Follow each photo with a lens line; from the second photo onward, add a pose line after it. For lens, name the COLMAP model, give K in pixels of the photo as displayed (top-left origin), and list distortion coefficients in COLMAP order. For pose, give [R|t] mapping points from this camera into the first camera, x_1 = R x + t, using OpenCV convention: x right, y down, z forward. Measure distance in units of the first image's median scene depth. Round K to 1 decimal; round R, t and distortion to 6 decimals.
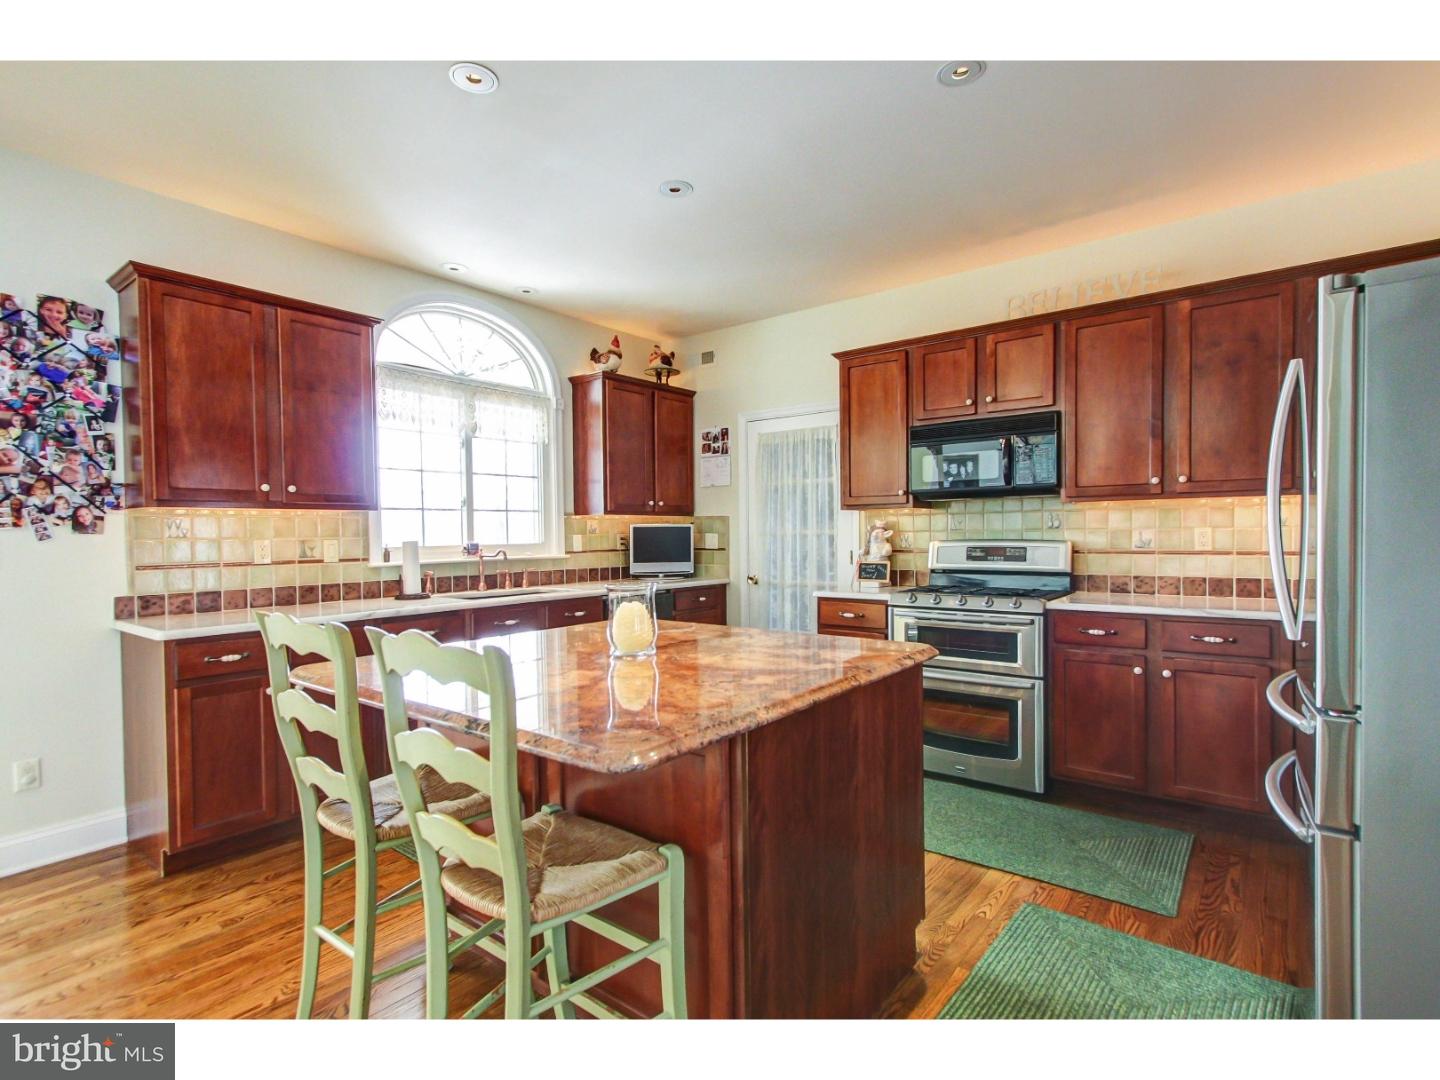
lens RADIAL K [[664.6, 0, 722.4], [0, 664.6, 544.3], [0, 0, 1]] dist [0.000627, -0.000002]
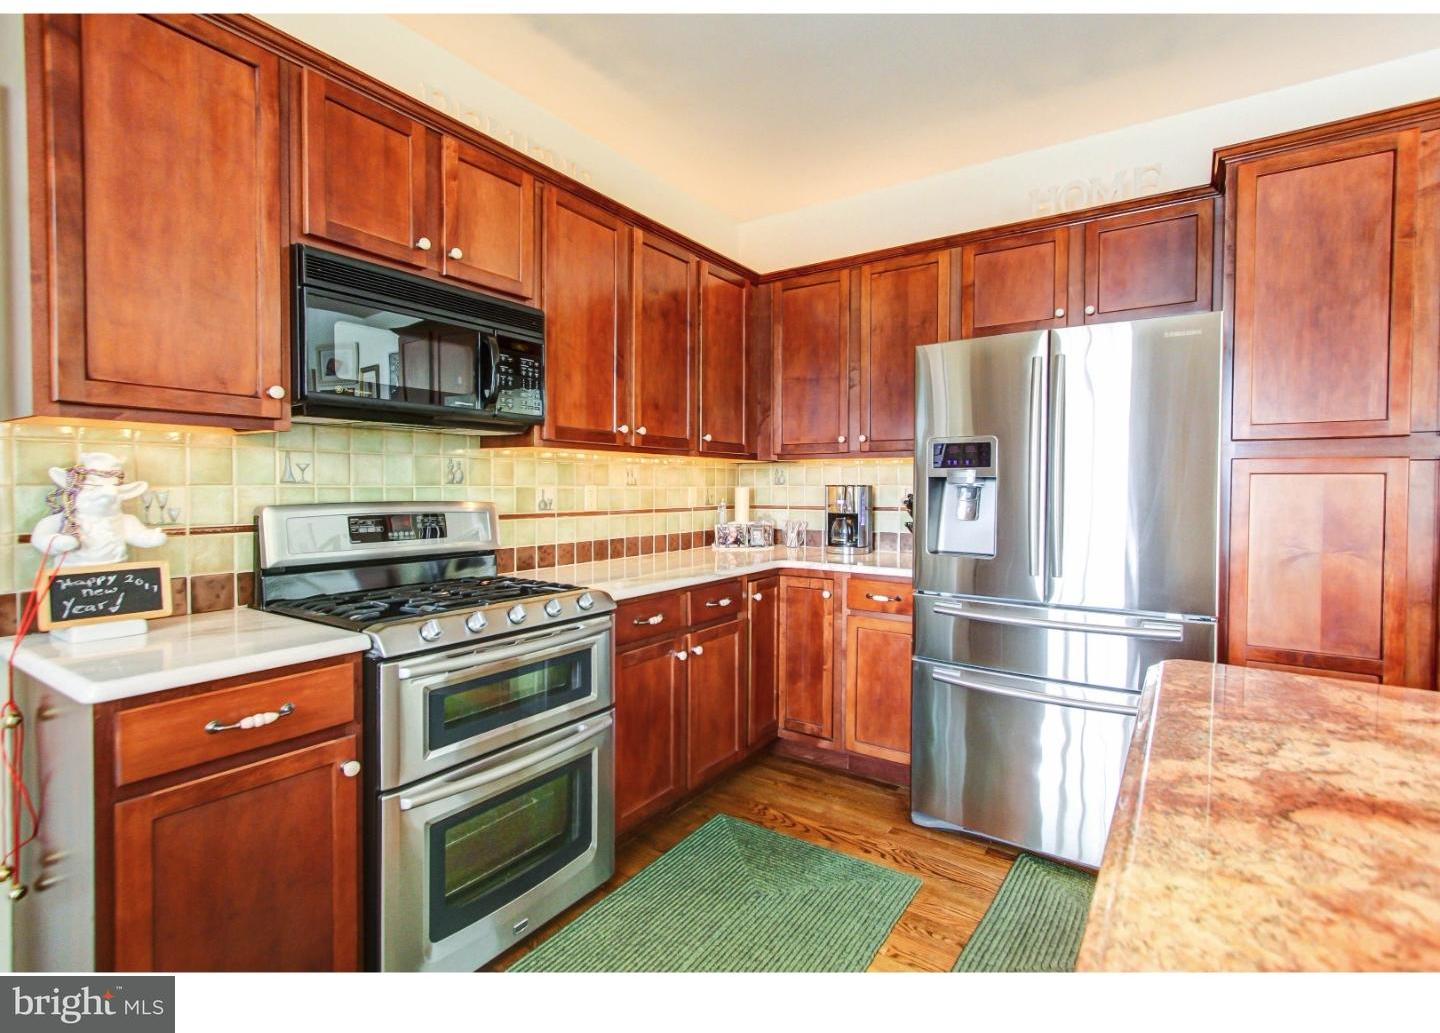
lens RADIAL K [[668.9, 0, 725.1], [0, 668.9, 505.3], [0, 0, 1]] dist [0.000221, 0.000475]
pose [[-0.037966, -0.017857, 0.999119, -0.173105], [0.012218, 0.999757, 0.018332, -0.011553], [-0.999204, 0.012903, -0.037738, 0.767690]]
